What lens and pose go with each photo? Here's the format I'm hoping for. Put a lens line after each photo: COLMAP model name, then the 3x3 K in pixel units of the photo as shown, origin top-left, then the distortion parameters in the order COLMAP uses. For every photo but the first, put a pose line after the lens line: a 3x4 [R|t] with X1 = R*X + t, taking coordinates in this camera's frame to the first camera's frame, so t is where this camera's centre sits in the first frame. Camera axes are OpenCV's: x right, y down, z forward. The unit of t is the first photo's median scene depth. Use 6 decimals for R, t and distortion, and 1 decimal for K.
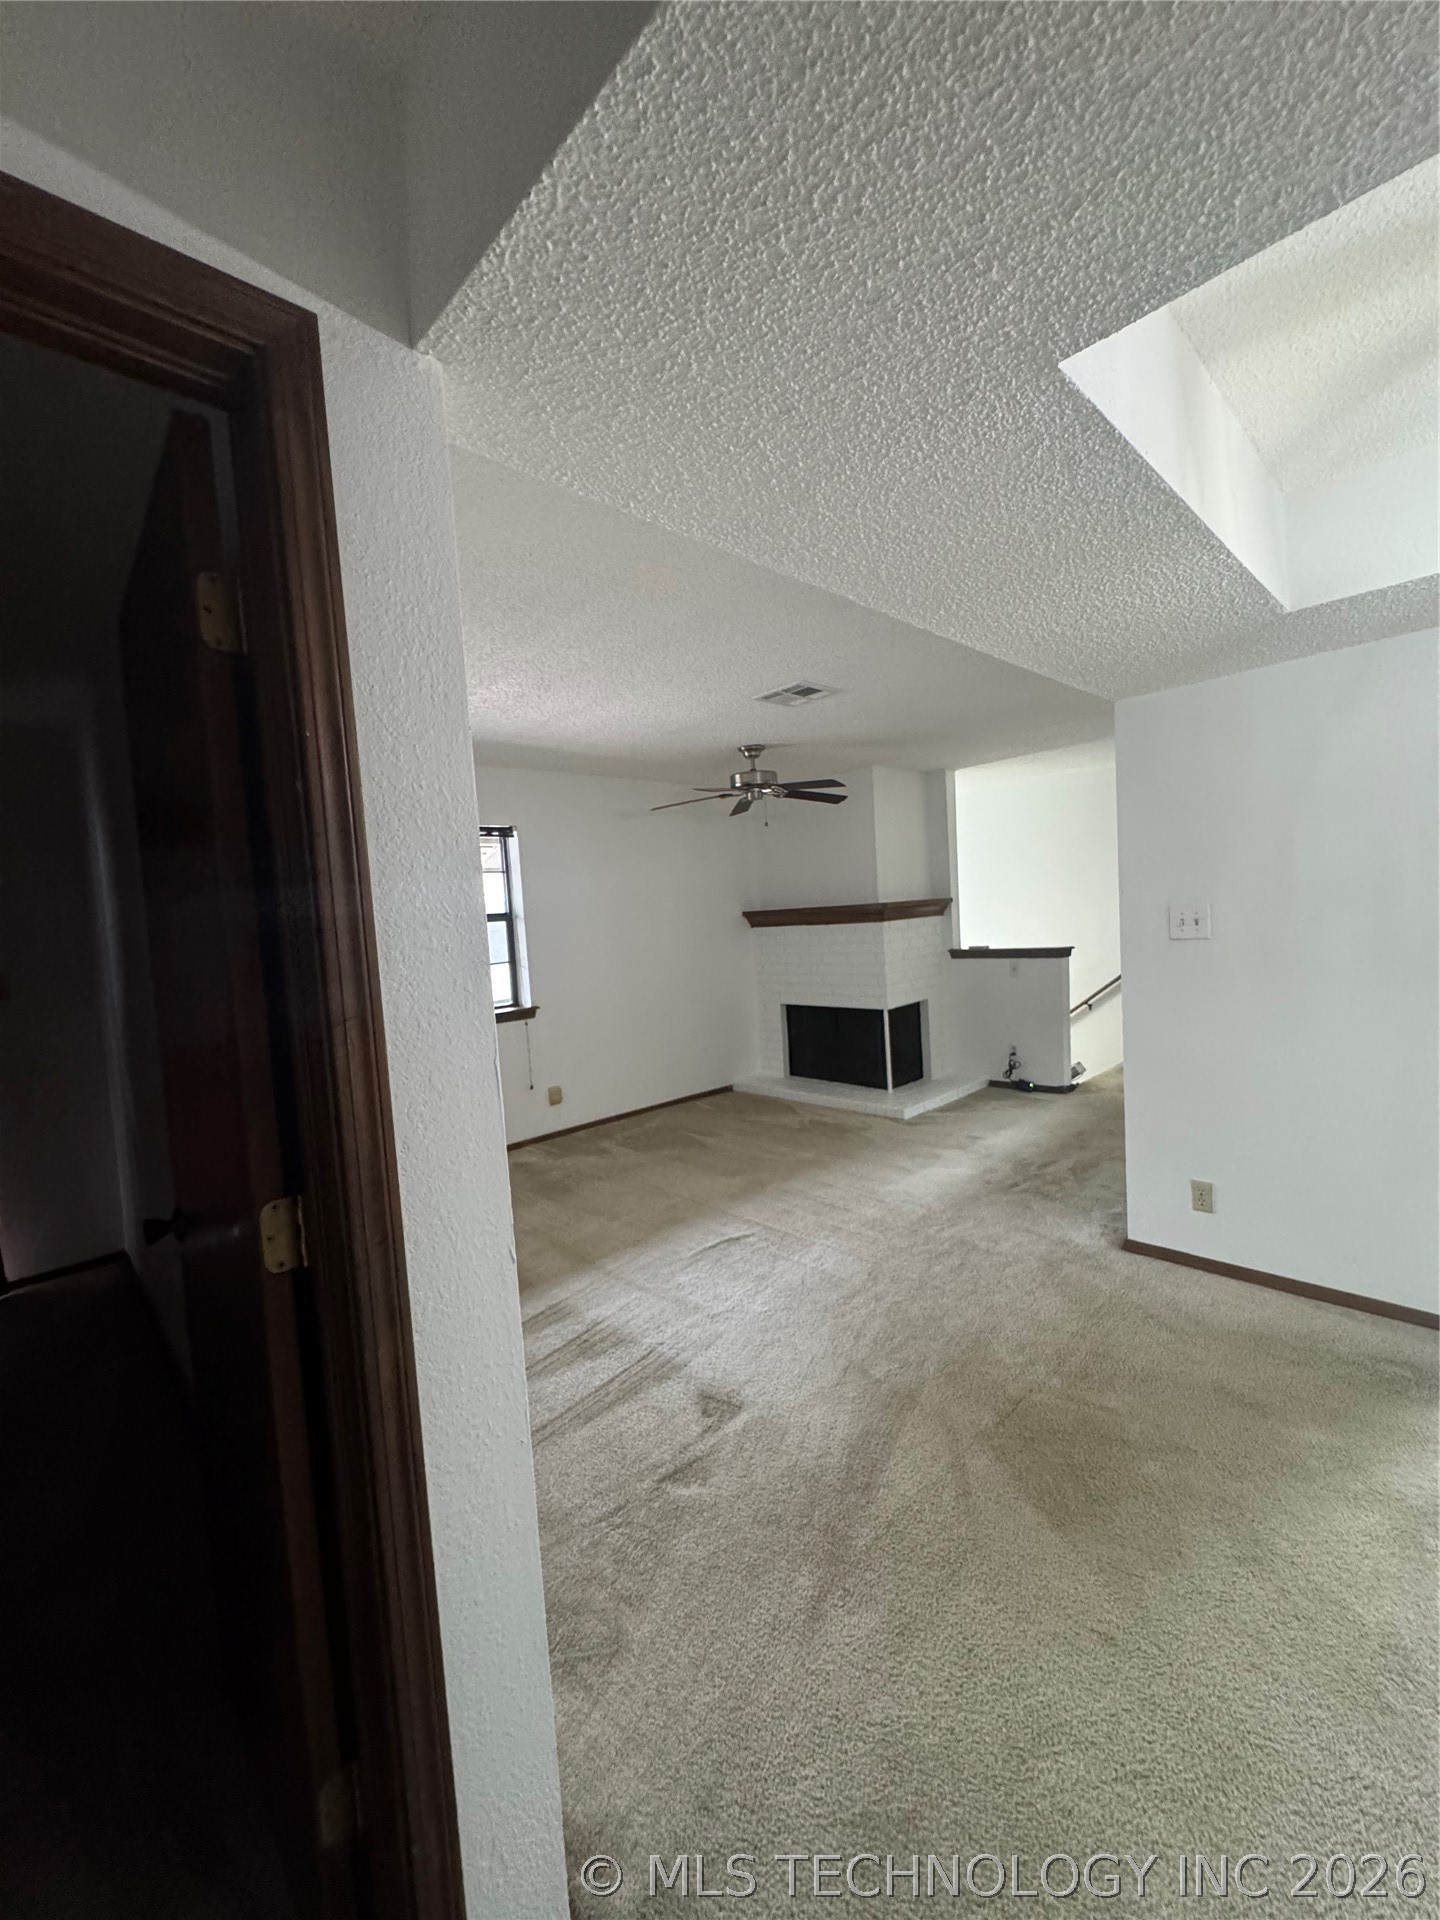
lens RADIAL K [[765.0, 0, 748.3], [0, 765.0, 951.4], [0, 0, 1]] dist [-0.004390, 0.000894]
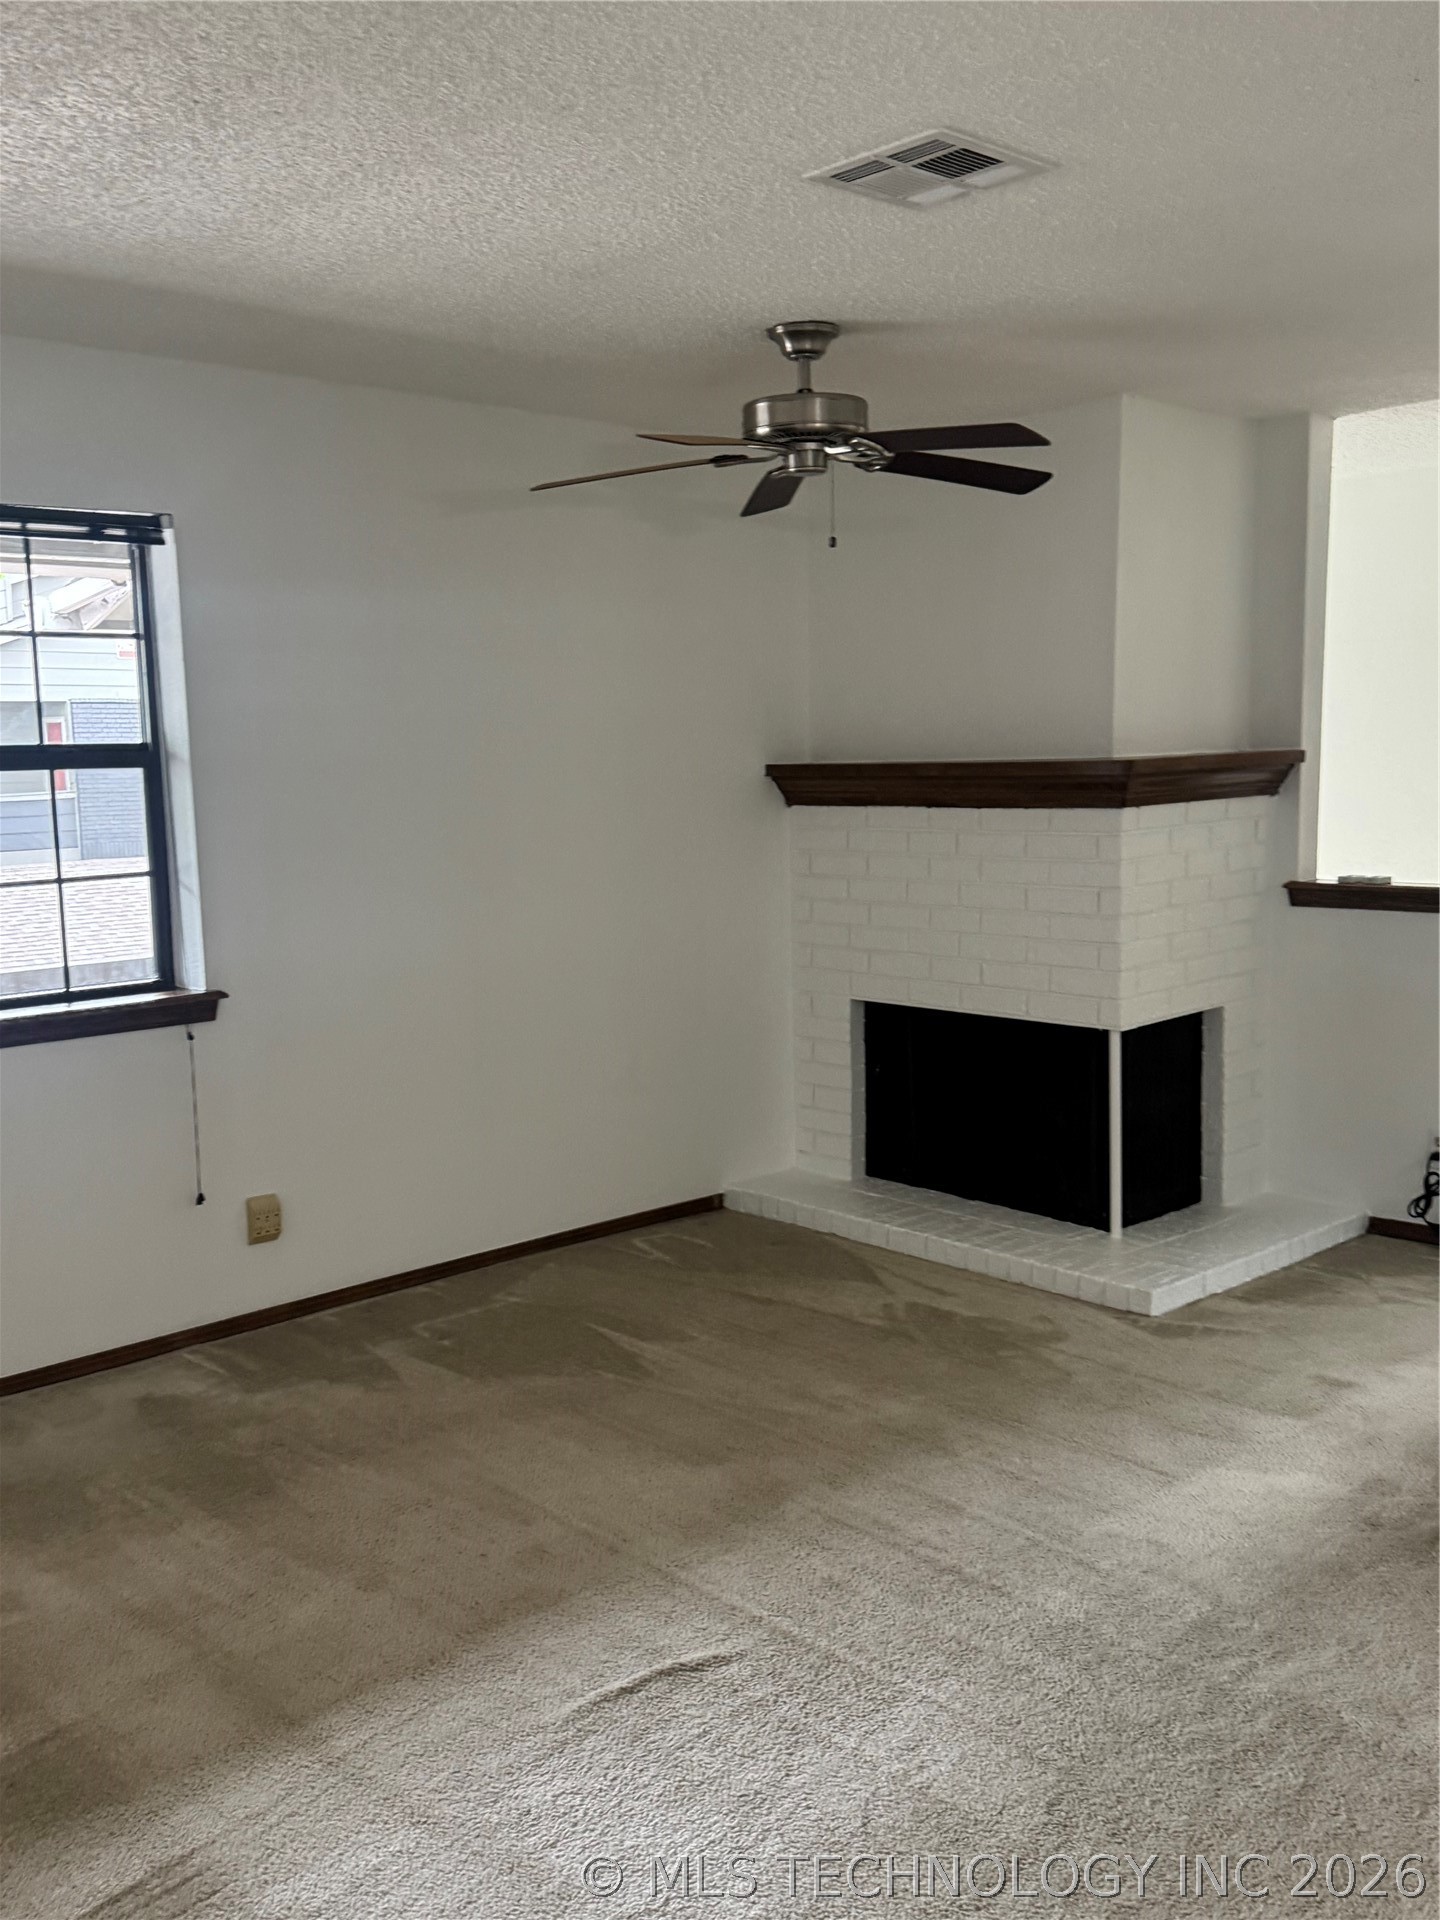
lens RADIAL K [[1762.1, 0, 767.5], [0, 1762.1, 968.4], [0, 0, 1]] dist [0.075707, -0.180663]
pose [[0.999001, 0.043582, -0.009883, 0.009249], [-0.042757, 0.996469, 0.072265, -0.017034], [0.012997, -0.071770, 0.997337, 0.111404]]
